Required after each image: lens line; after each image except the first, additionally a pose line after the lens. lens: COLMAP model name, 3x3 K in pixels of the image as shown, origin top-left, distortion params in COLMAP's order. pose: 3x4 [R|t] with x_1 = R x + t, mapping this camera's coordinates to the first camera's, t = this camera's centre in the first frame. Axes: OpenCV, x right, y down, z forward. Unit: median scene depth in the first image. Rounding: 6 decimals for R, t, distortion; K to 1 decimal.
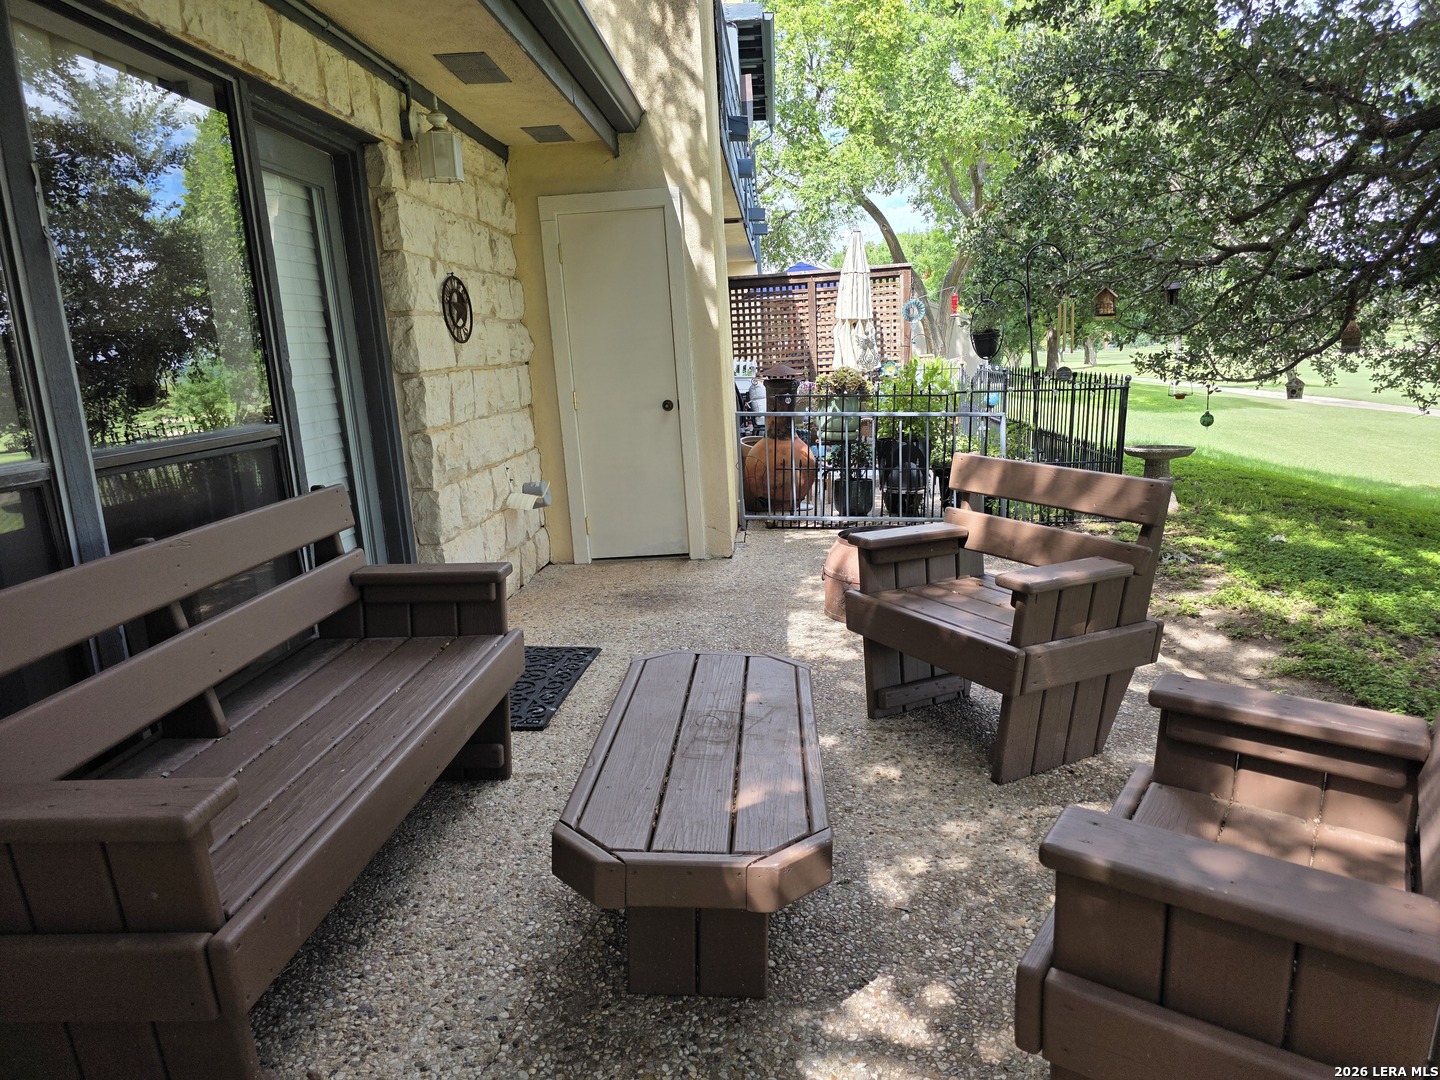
lens RADIAL K [[958.3, 0, 724.5], [0, 958.3, 542.5], [0, 0, 1]] dist [0.057704, -0.049423]
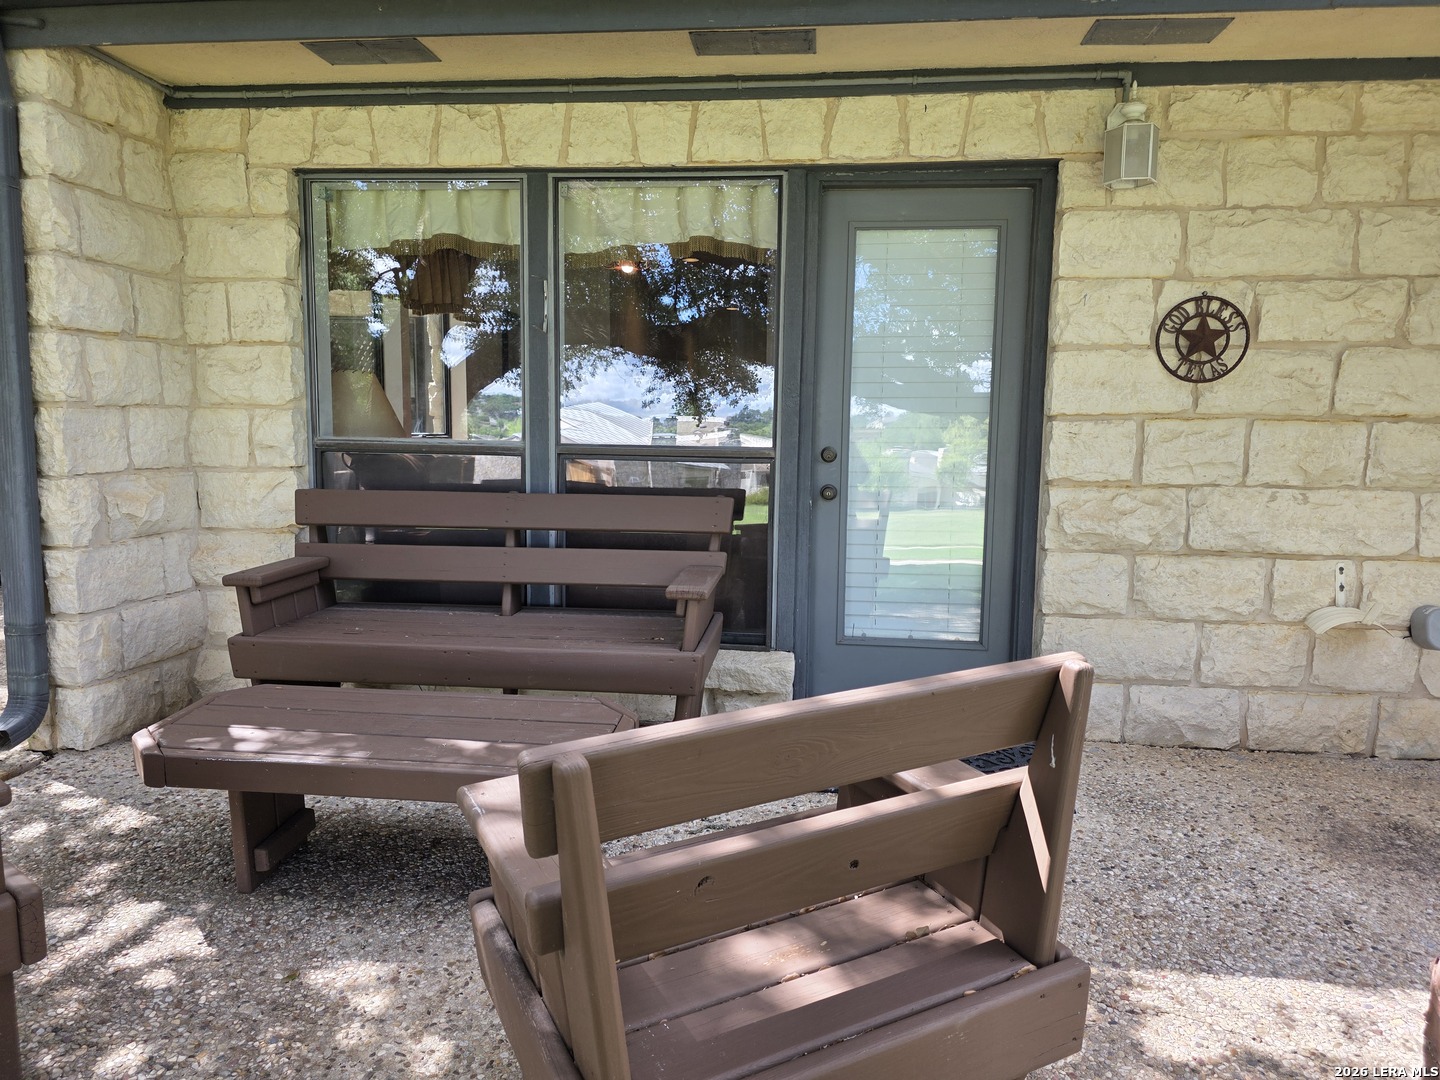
lens RADIAL K [[958.3, 0, 724.5], [0, 958.3, 542.5], [0, 0, 1]] dist [0.057704, -0.049423]
pose [[-0.045057, 0.178222, -0.982958, 0.539091], [-0.209507, 0.960390, 0.183733, -0.154179], [0.976769, 0.214215, -0.005934, 0.696304]]
